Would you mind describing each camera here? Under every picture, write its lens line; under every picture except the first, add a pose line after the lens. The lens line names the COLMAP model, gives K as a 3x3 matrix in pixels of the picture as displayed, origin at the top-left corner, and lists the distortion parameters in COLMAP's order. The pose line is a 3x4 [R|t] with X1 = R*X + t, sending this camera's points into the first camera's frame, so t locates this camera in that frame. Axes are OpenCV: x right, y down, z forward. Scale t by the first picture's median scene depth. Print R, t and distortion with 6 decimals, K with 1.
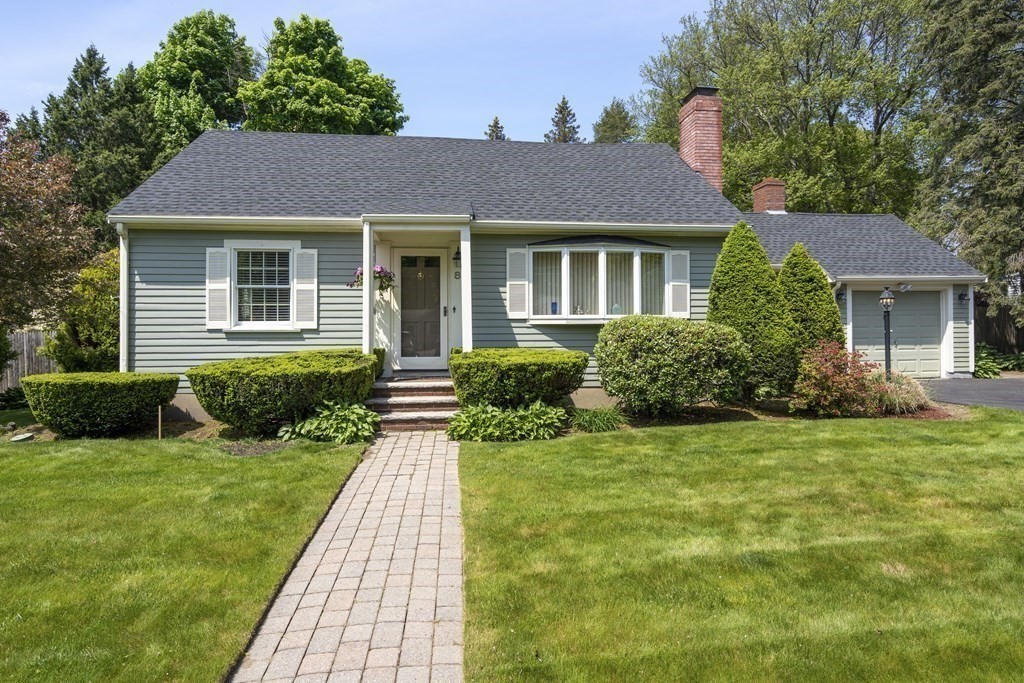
lens RADIAL K [[585.0, 0, 514.6], [0, 585.0, 327.3], [0, 0, 1]] dist [0.004701, 0.001019]
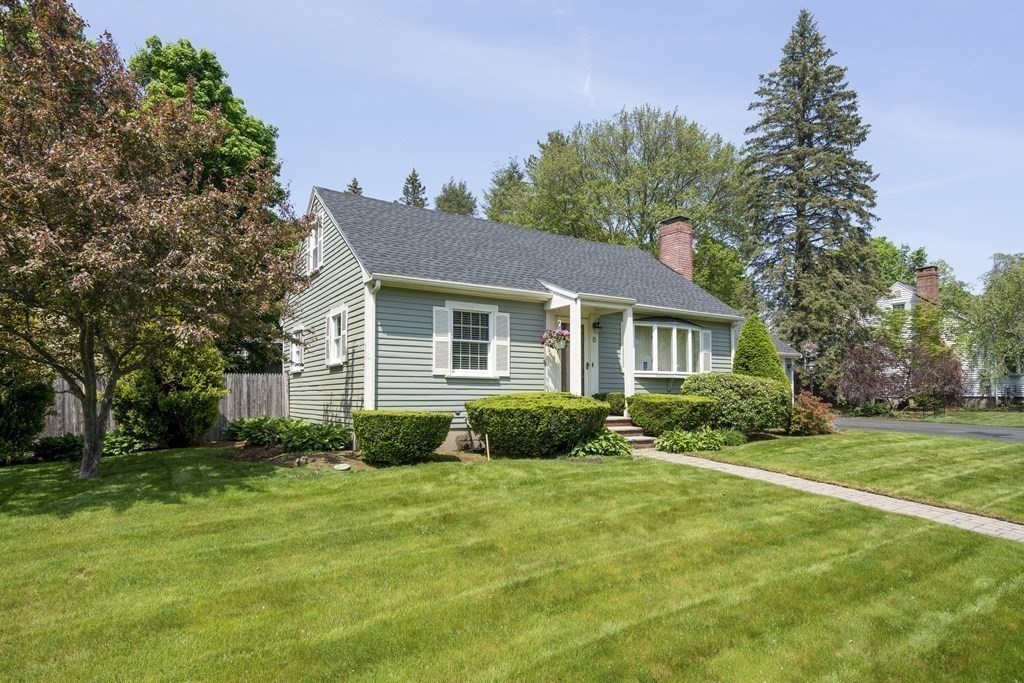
lens RADIAL K [[576.4, 0, 509.2], [0, 576.4, 373.5], [0, 0, 1]] dist [0.001787, 0.000391]
pose [[0.898837, 0.024709, 0.437586, -0.850624], [-0.015413, 0.999574, -0.024782, 0.025565], [-0.438012, 0.015530, 0.898835, -0.108600]]
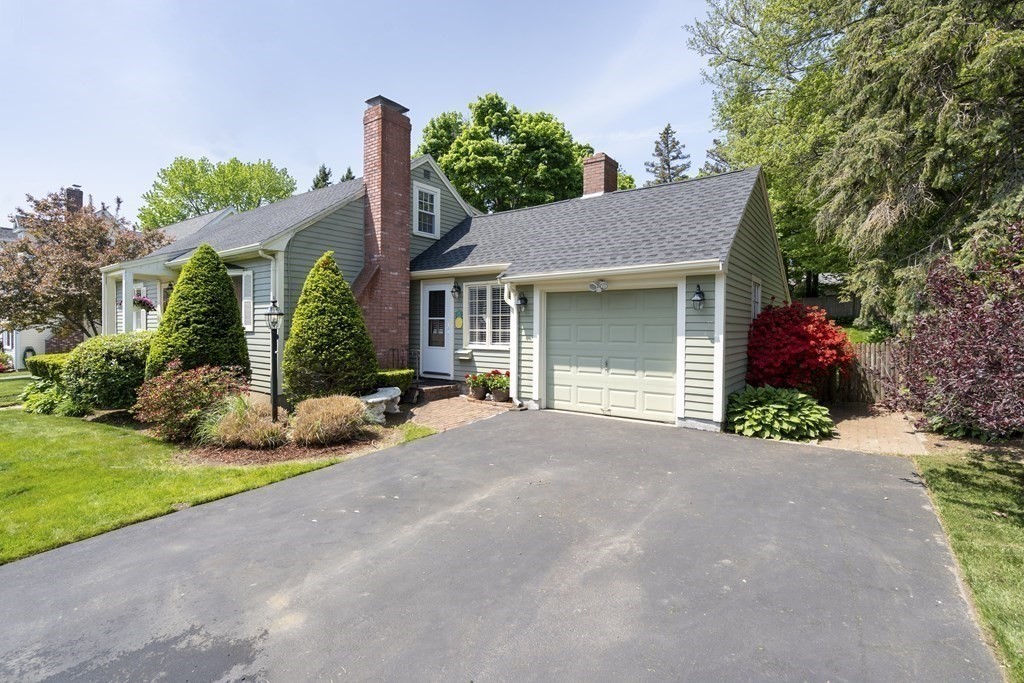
lens RADIAL K [[467.5, 0, 511.7], [0, 467.5, 325.5], [0, 0, 1]] dist [-0.019347, 0.000152]
pose [[0.733778, 0.011495, -0.679292, 1.315426], [0.002909, 0.999795, 0.020061, -0.044100], [0.679383, -0.016697, 0.733593, 0.712794]]
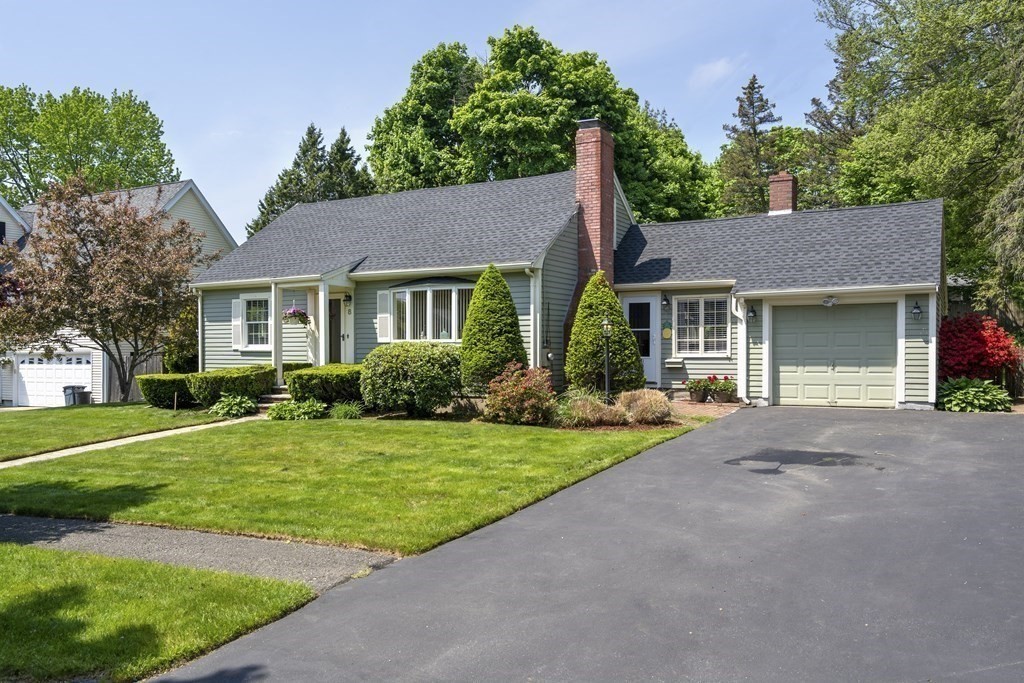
lens RADIAL K [[789.2, 0, 512.0], [0, 789.2, 341.5], [0, 0, 1]] dist [0.002789, -0.007039]
pose [[0.807852, -0.000520, -0.589385, 1.324363], [0.009281, 0.999887, 0.011840, -0.035836], [0.589312, -0.015035, 0.807766, -0.299276]]
